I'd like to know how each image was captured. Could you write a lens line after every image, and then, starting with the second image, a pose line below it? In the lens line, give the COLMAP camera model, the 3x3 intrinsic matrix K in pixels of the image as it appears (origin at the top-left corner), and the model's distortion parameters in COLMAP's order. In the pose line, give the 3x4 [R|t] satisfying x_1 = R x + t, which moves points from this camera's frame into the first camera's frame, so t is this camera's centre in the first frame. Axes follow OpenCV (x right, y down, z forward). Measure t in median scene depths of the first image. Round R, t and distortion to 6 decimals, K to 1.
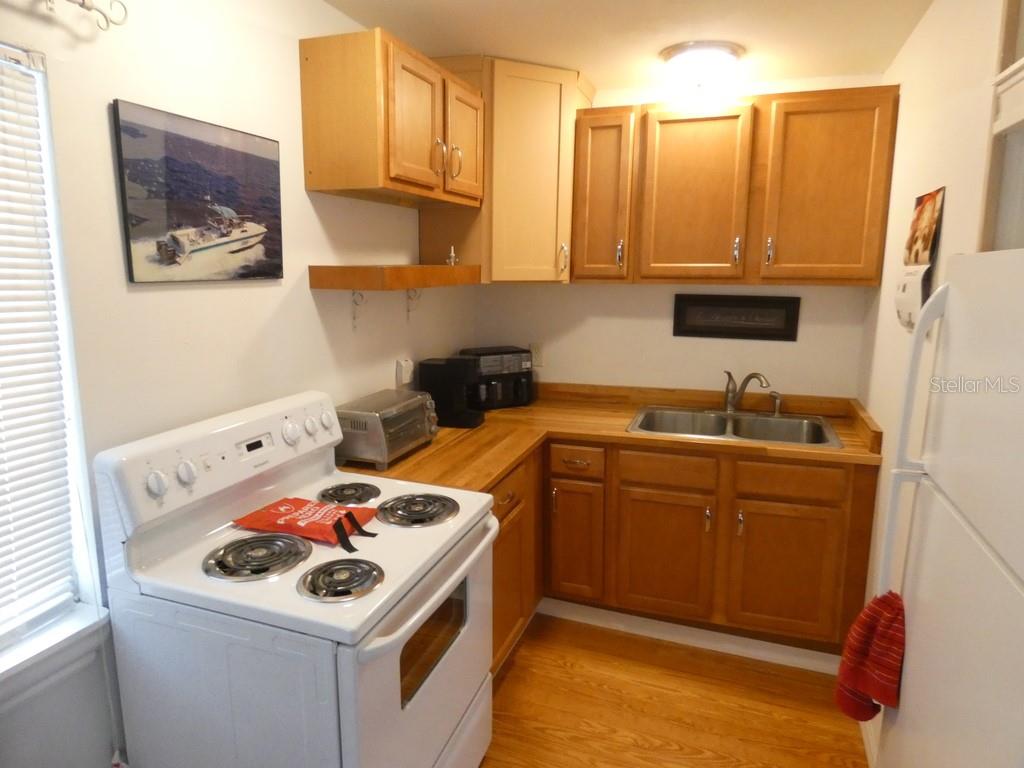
lens RADIAL K [[617.3, 0, 509.3], [0, 617.3, 374.3], [0, 0, 1]] dist [-0.007900, 0.017359]
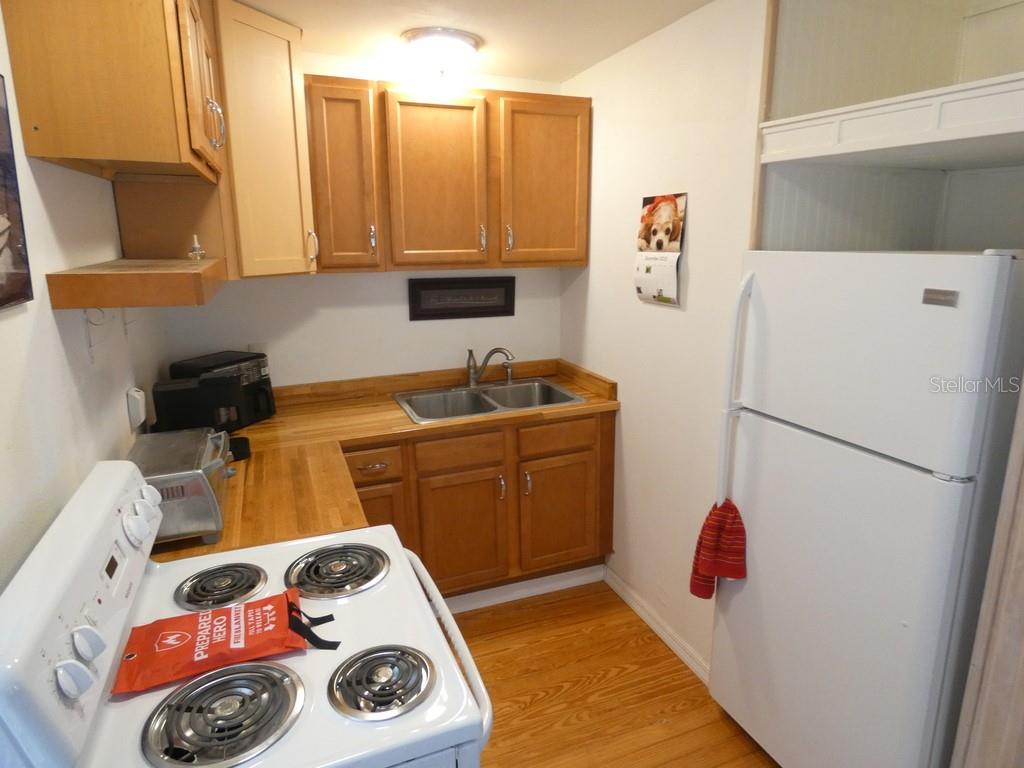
lens RADIAL K [[617.3, 0, 508.3], [0, 617.3, 379.9], [0, 0, 1]] dist [-0.007900, 0.017359]
pose [[0.752052, -0.159404, 0.639538, -0.329402], [0.122426, 0.987212, 0.102097, -0.061240], [-0.647634, 0.001514, 0.761950, 0.162394]]
